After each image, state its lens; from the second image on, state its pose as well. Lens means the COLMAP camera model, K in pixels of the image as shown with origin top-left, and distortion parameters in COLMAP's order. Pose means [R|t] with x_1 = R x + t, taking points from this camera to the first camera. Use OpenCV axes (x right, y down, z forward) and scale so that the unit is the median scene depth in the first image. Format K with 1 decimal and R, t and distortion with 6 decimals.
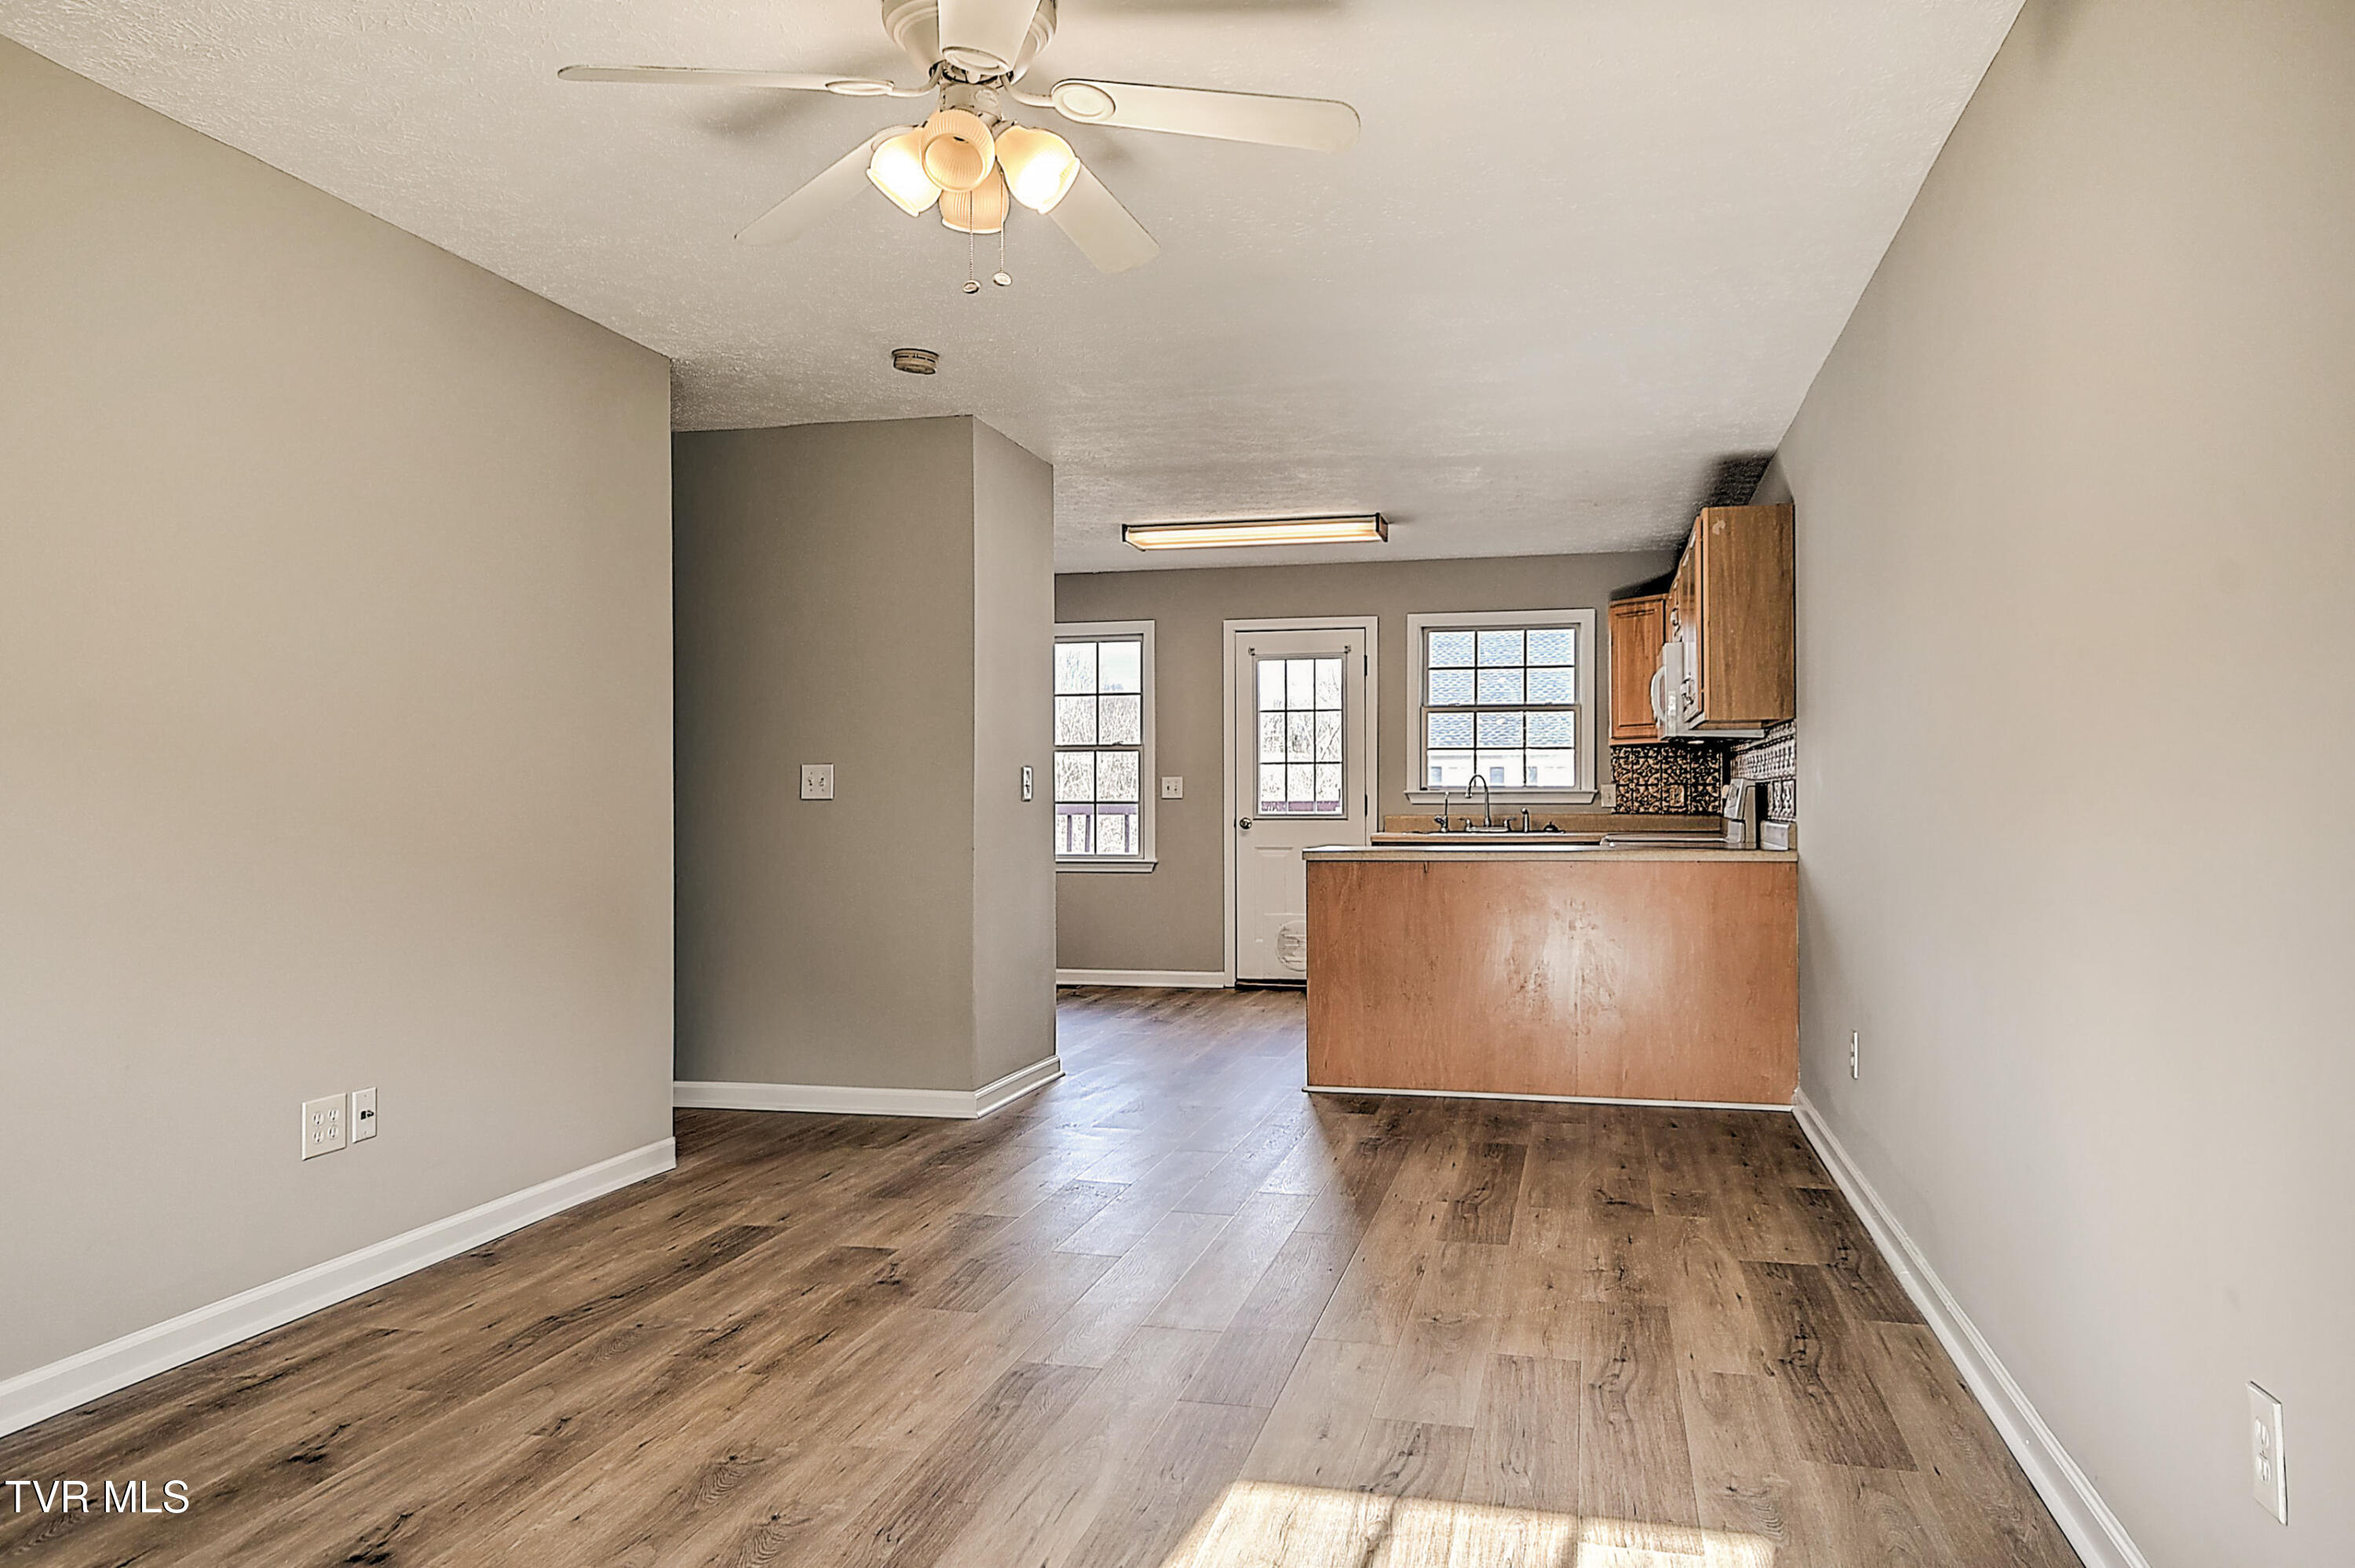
lens RADIAL K [[1649.1, 0, 1188.9], [0, 1649.1, 792.8], [0, 0, 1]] dist [0.000467, 0.062518]
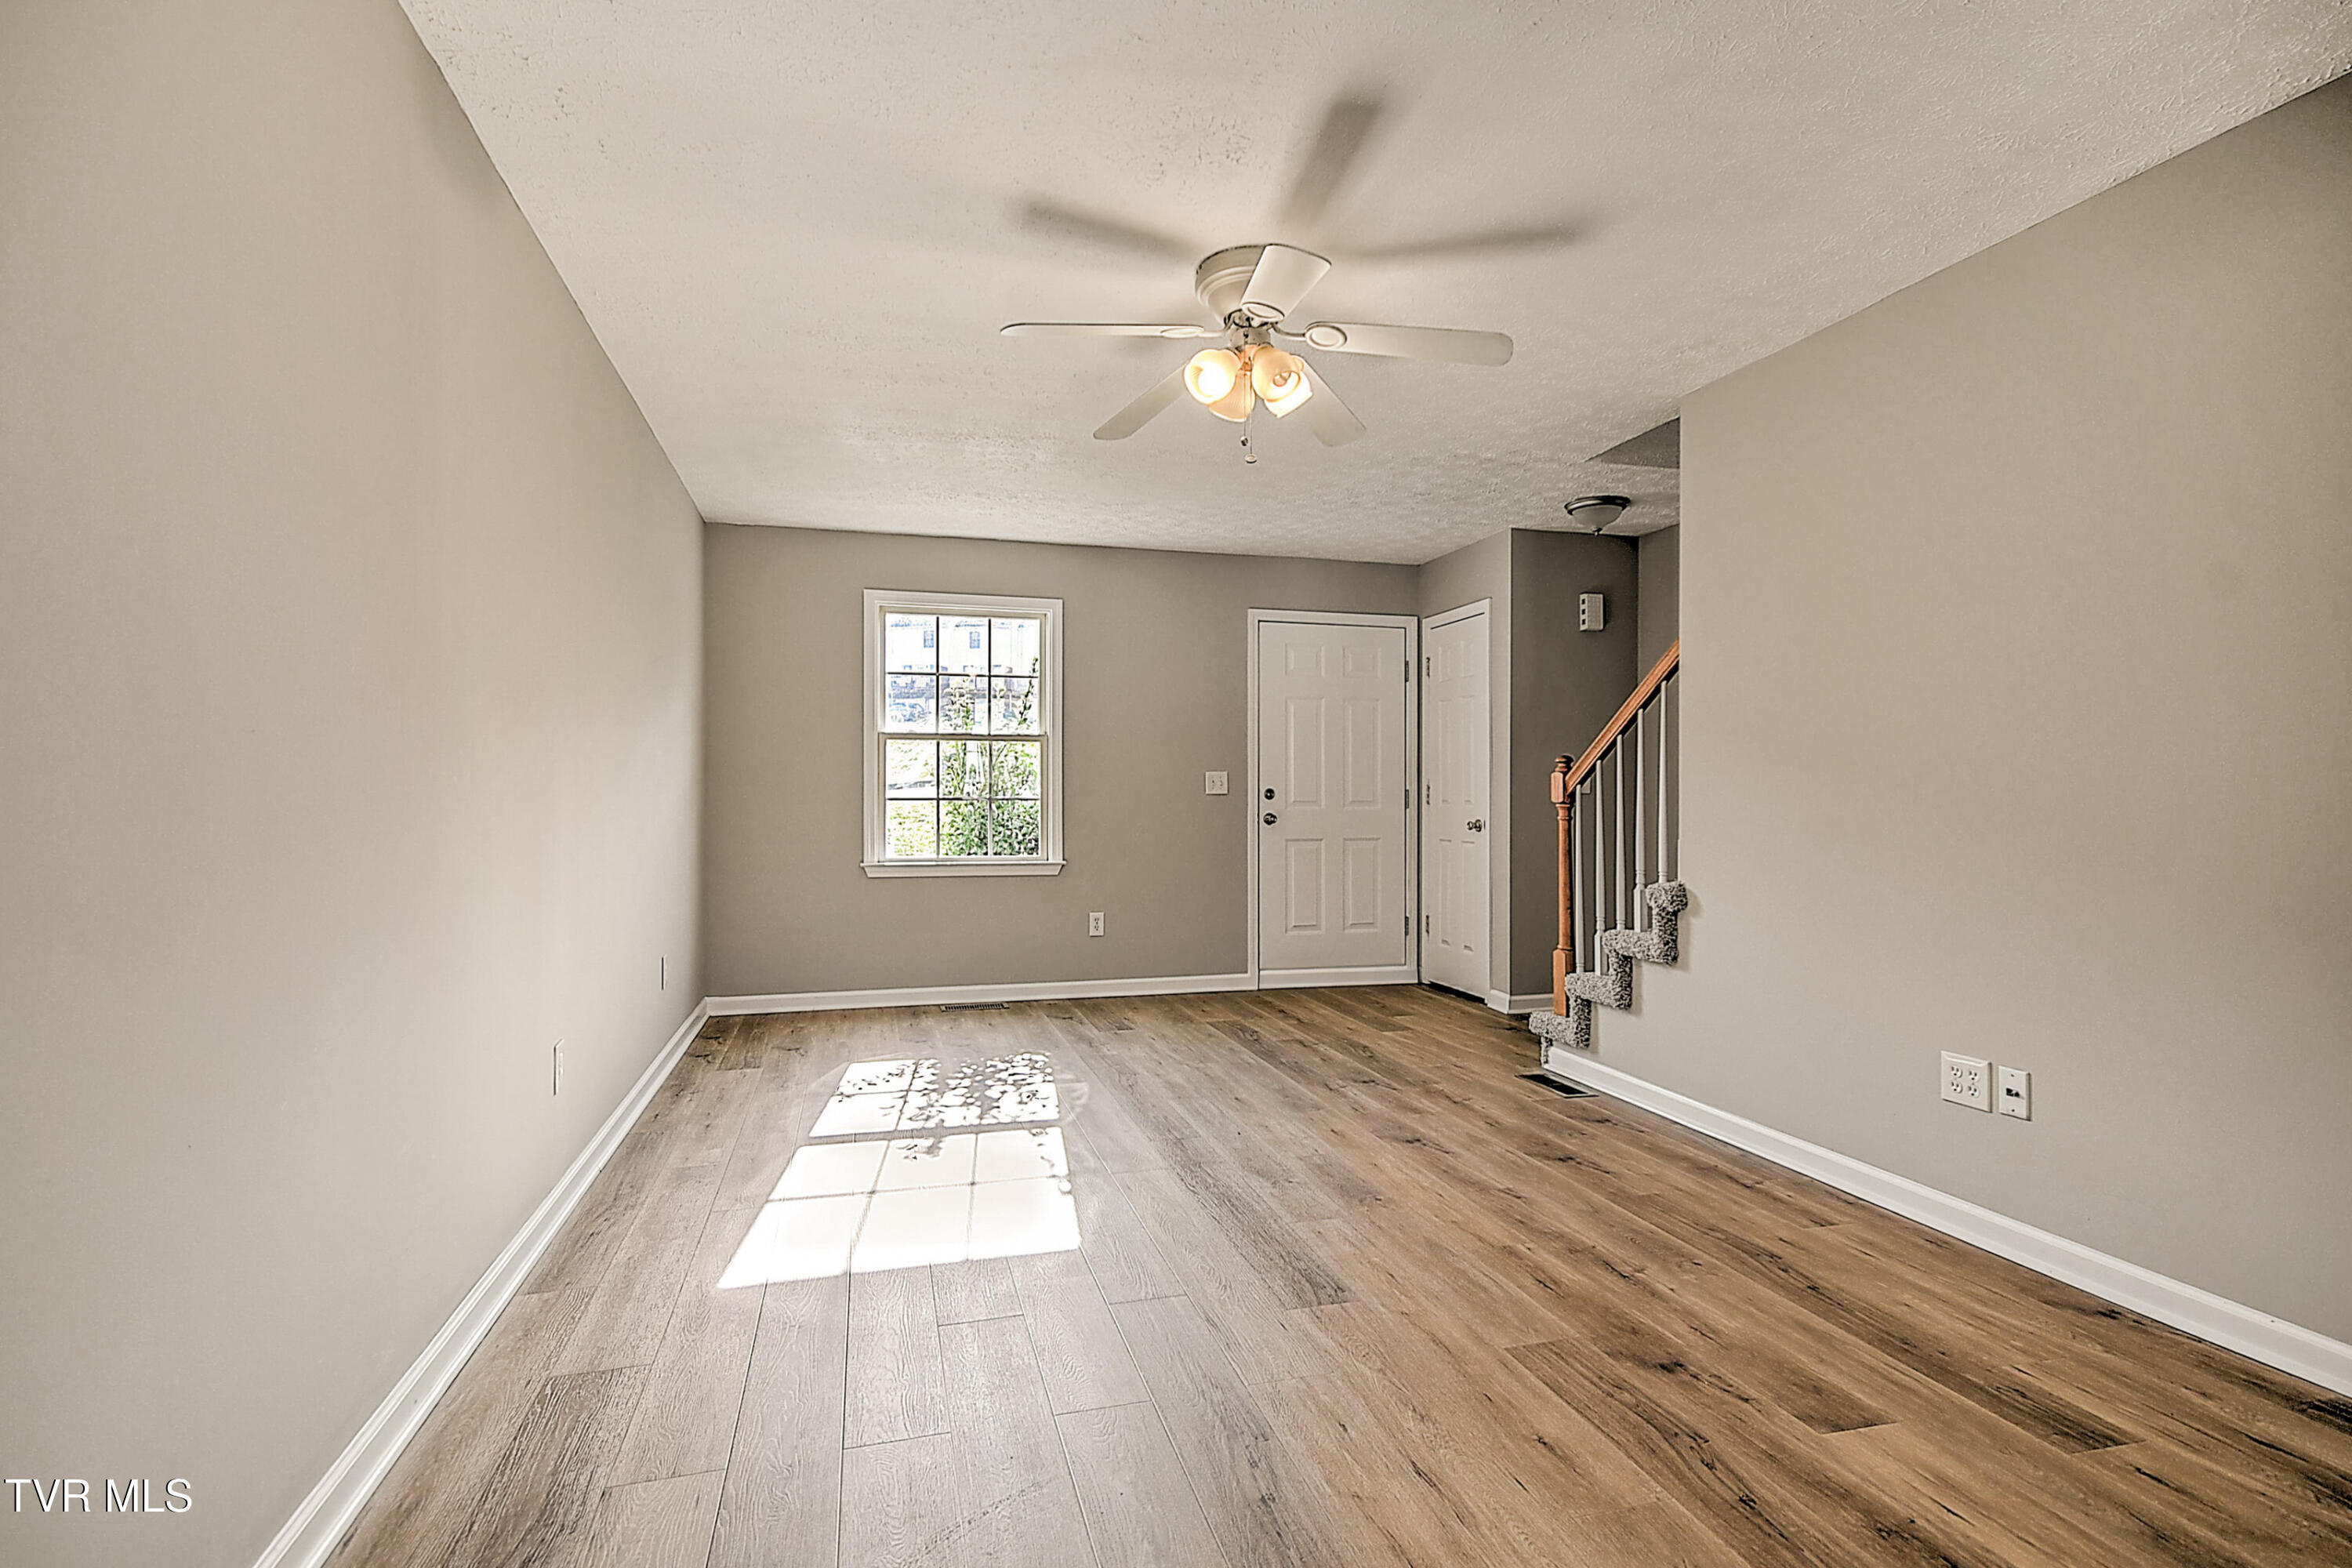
lens RADIAL K [[1140.2, 0, 1178.0], [0, 1140.2, 797.6], [0, 0, 1]] dist [0.012055, -0.000163]
pose [[-0.874723, 0.000727, -0.484623, 0.243380], [0.000388, 1.000000, 0.000801, 0.004261], [0.484624, 0.000513, -0.874723, 1.047492]]
